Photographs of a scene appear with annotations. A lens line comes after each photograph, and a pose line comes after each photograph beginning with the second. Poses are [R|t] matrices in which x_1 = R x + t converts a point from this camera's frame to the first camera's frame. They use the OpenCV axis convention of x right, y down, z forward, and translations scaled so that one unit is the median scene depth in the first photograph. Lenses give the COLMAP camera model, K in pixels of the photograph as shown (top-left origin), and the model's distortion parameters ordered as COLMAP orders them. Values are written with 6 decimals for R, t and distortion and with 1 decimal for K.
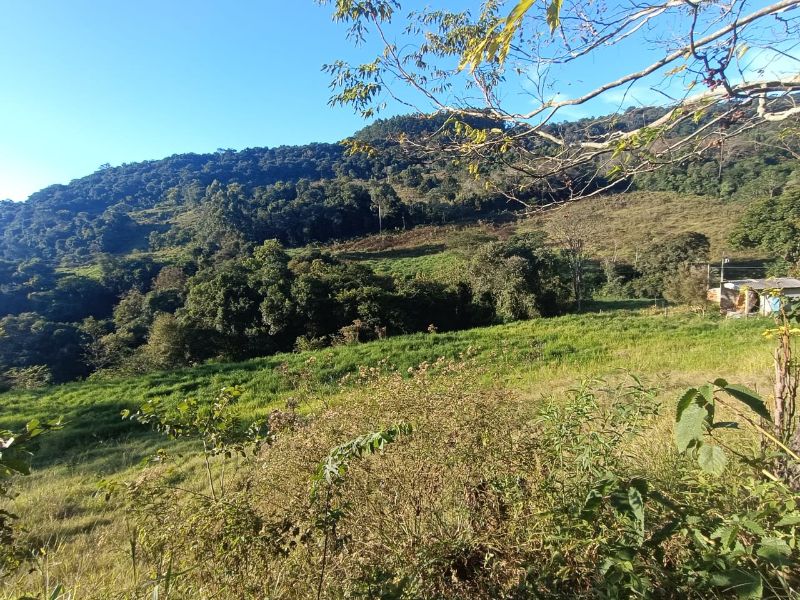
lens RADIAL K [[414.3, 0, 398.8], [0, 414.3, 292.7], [0, 0, 1]] dist [-0.010124, 0.011310]
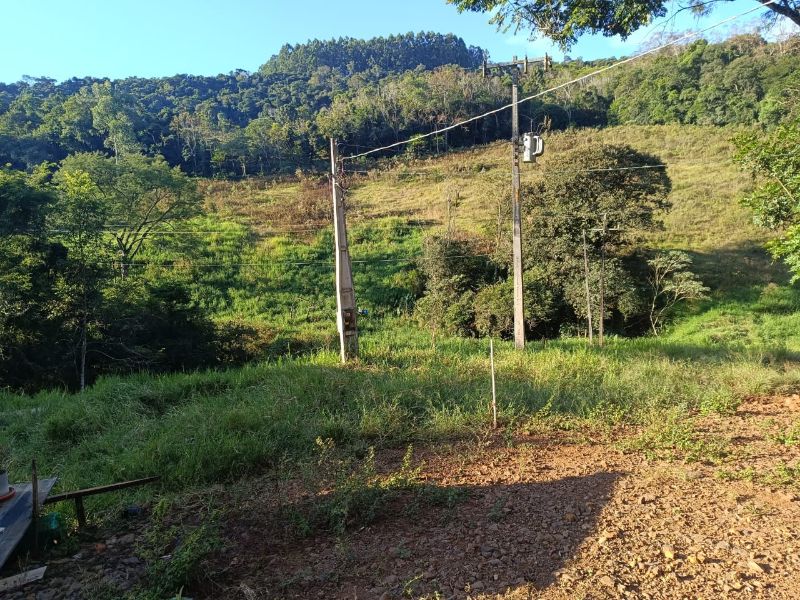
lens RADIAL K [[537.0, 0, 402.3], [0, 537.0, 304.0], [0, 0, 1]] dist [0.035566, -0.005158]
pose [[0.999339, 0.015538, 0.032861, 0.183579], [-0.015474, 0.999878, -0.002181, -0.004745], [-0.032891, 0.001671, 0.999458, 0.197726]]
